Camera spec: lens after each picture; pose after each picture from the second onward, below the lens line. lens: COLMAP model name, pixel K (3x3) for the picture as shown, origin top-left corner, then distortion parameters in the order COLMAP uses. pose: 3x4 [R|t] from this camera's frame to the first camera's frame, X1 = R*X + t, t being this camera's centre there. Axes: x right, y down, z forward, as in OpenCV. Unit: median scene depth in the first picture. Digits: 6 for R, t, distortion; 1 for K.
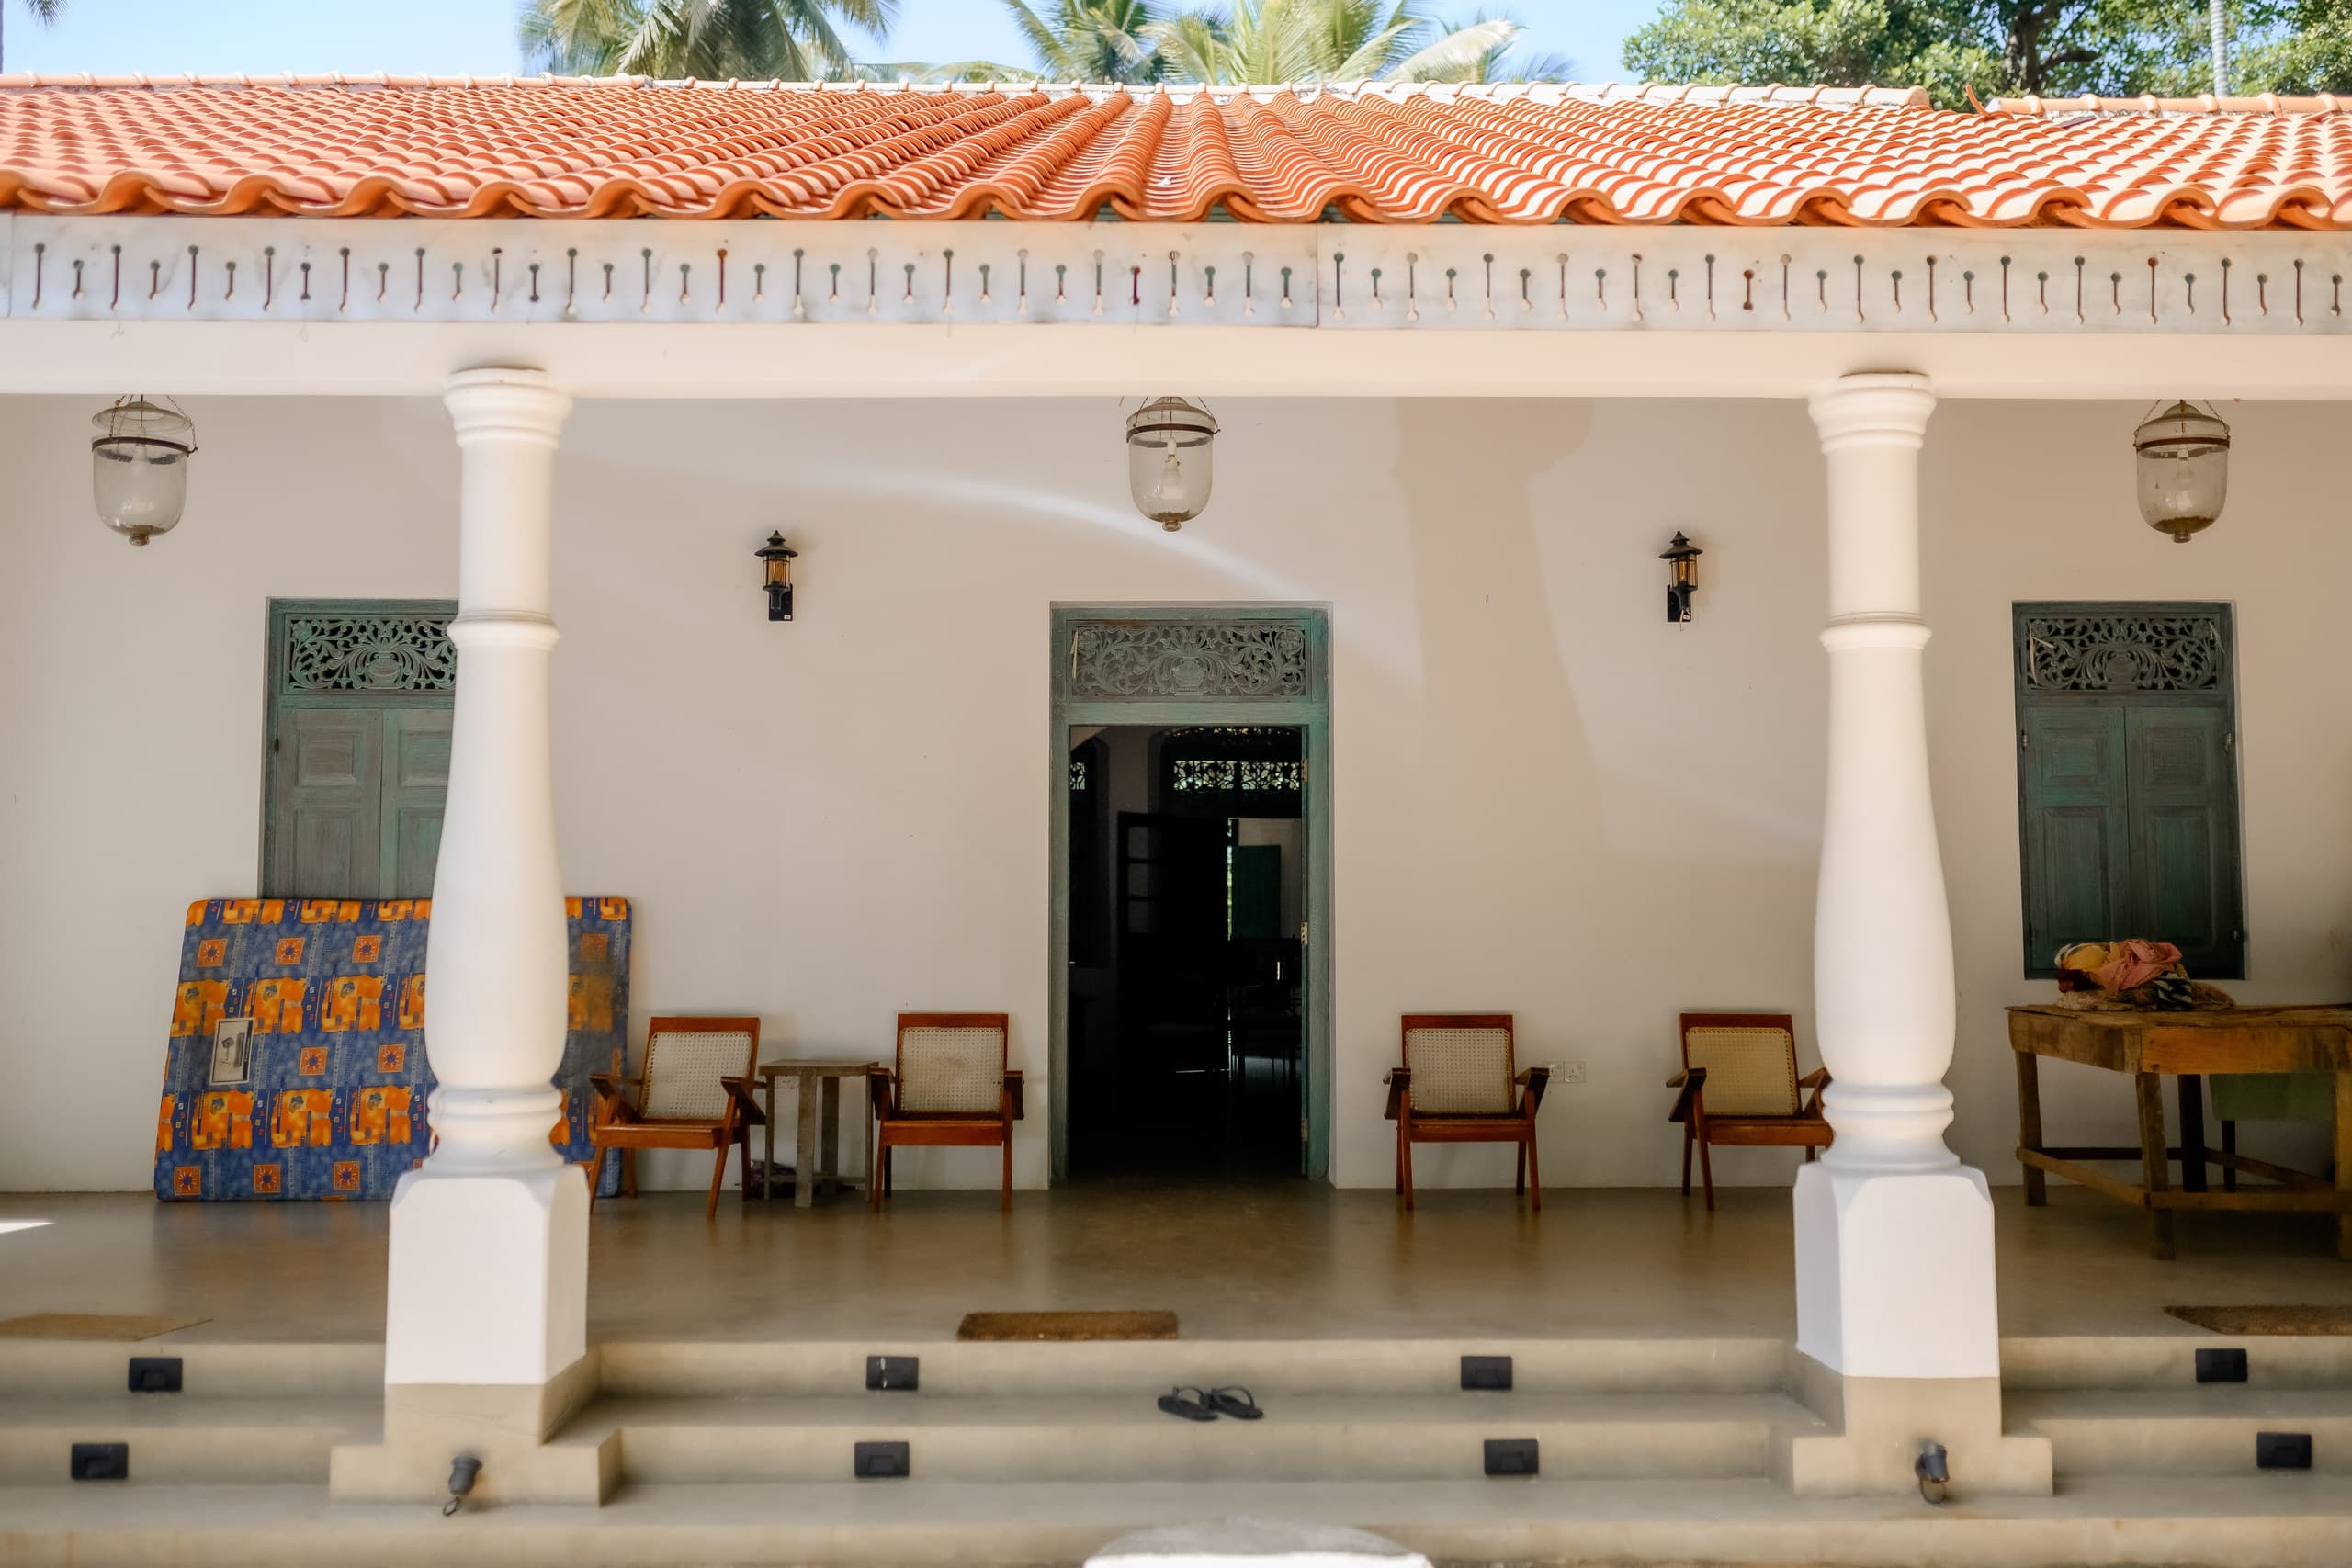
lens RADIAL K [[2219.9, 0, 1176.0], [0, 2219.9, 784.0], [0, 0, 1]] dist [-0.025030, 0.030181]
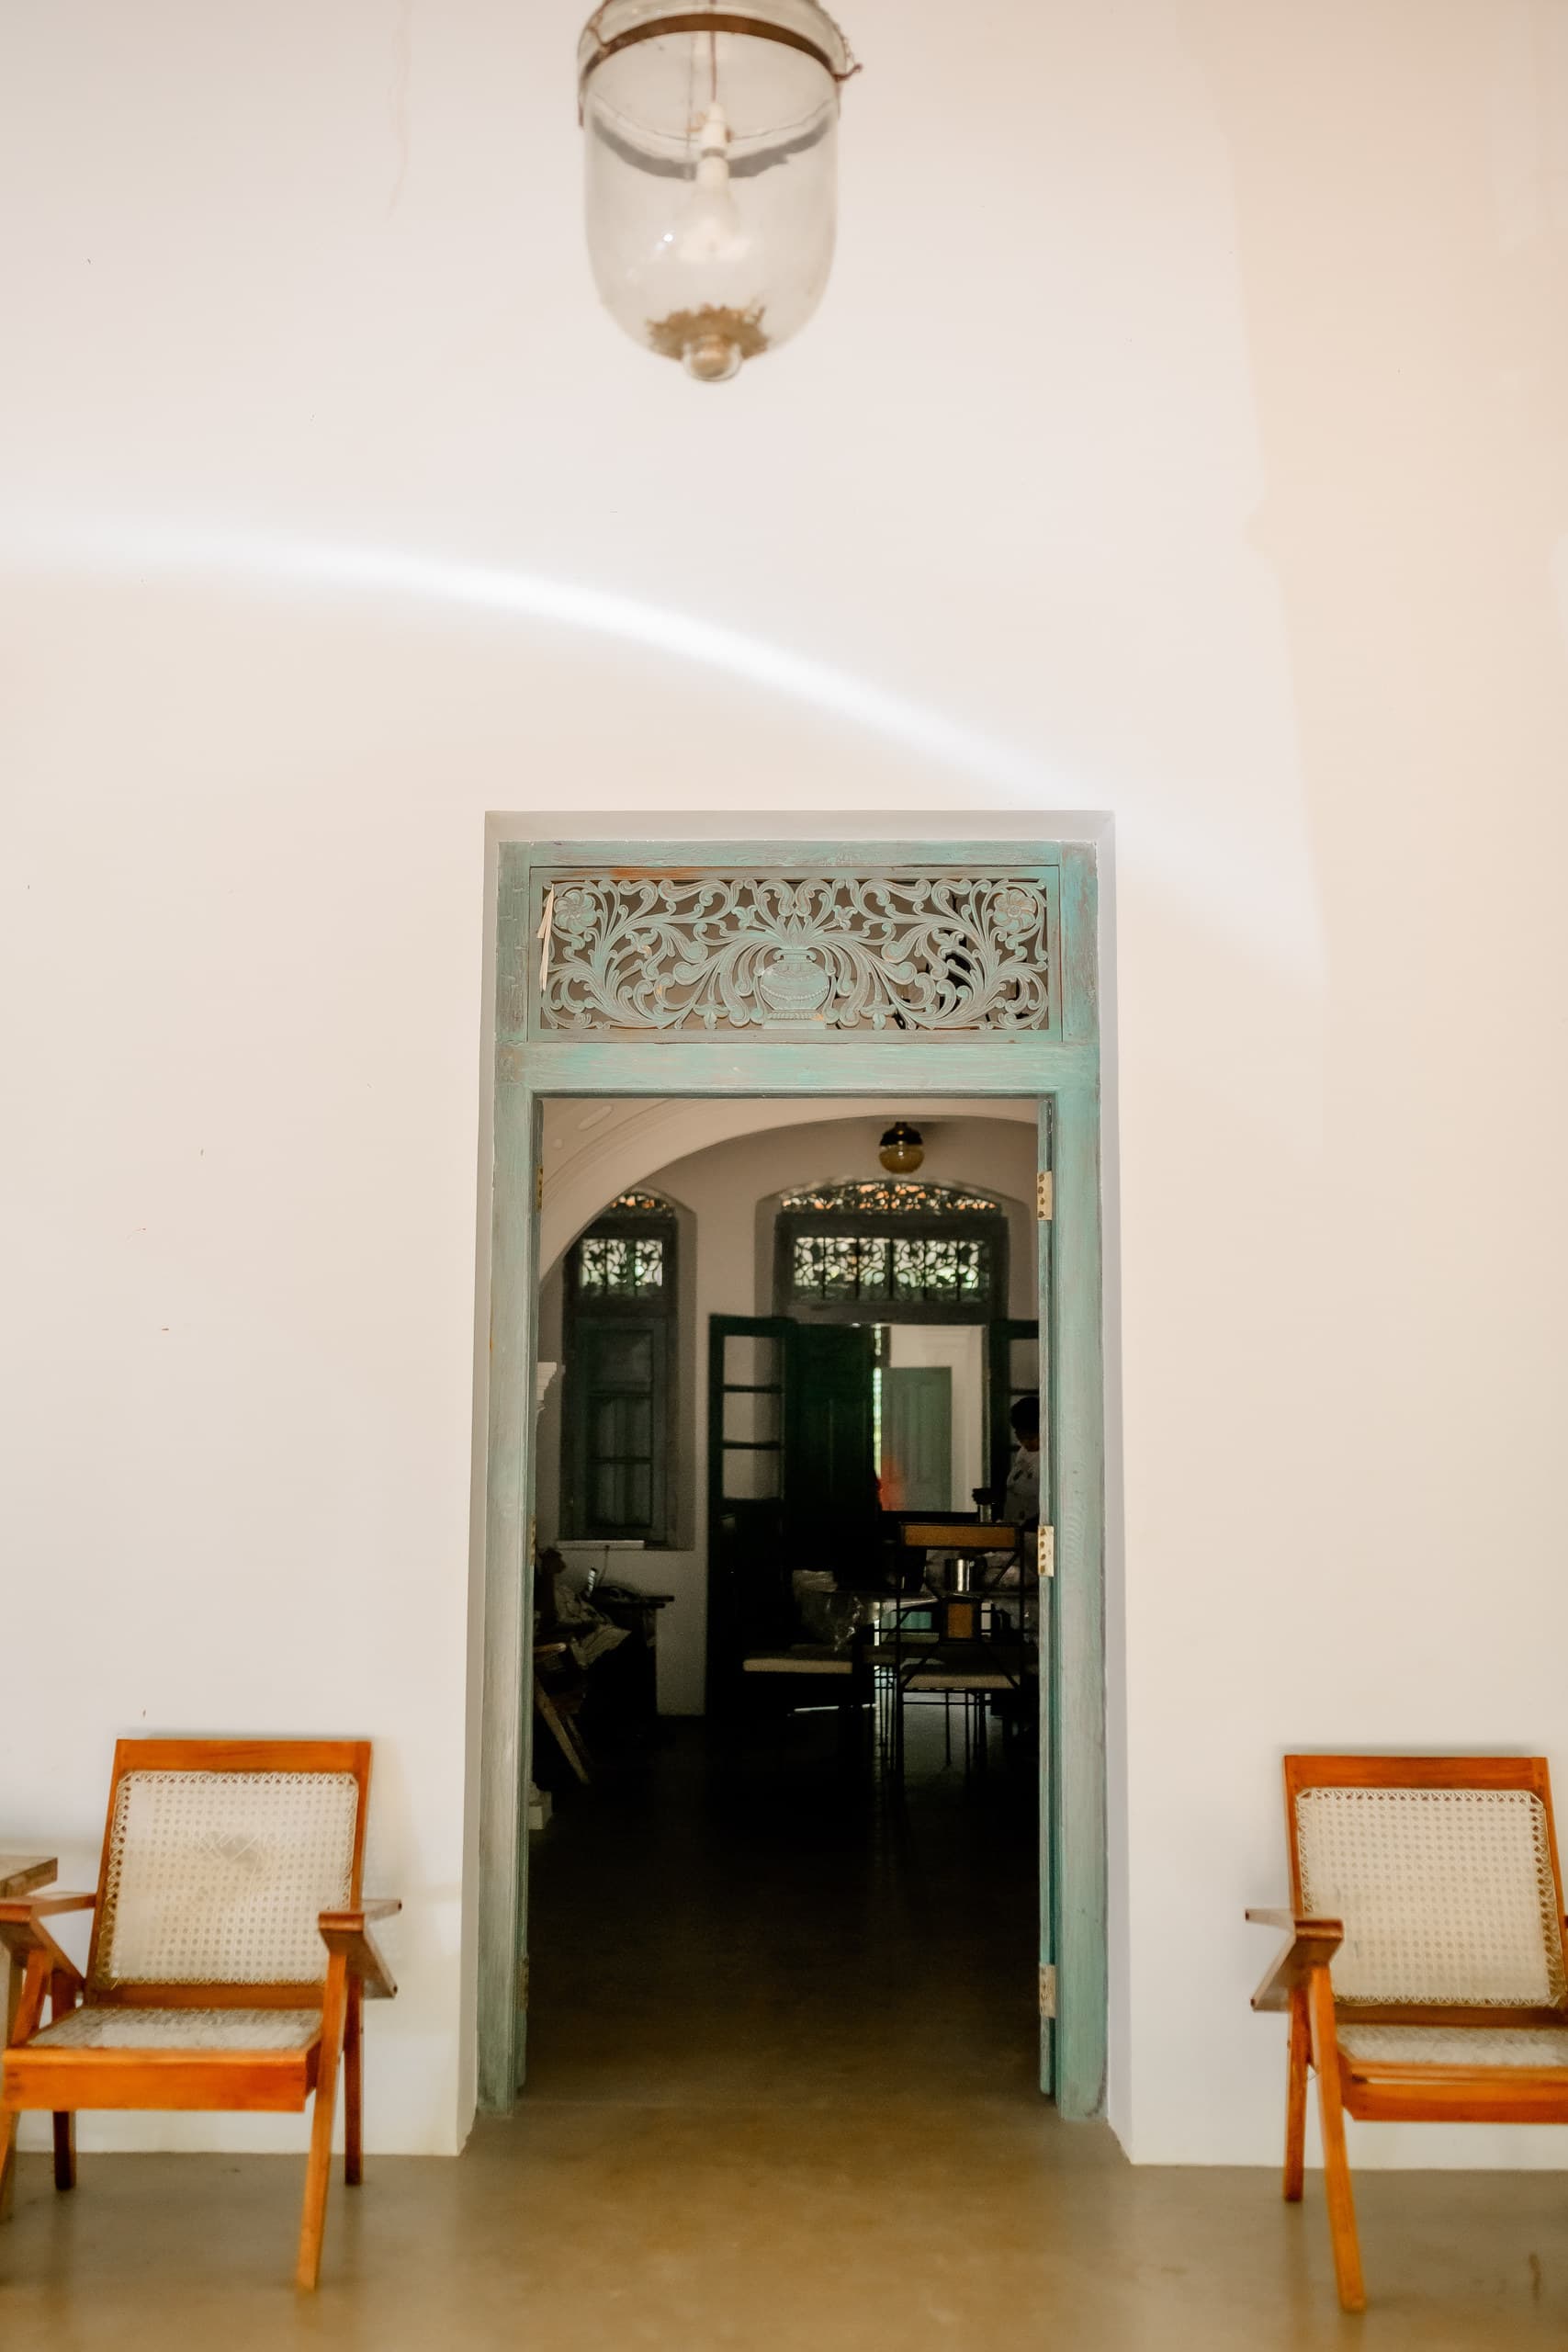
lens RADIAL K [[2219.9, 0, 784.0], [0, 2219.9, 1176.0], [0, 0, 1]] dist [-0.025030, 0.030181]
pose [[0.999845, 0.004014, -0.017130, 0.011705], [-0.005039, 0.998175, -0.060180, 0.018057], [0.016857, 0.060257, 0.998041, 0.543203]]
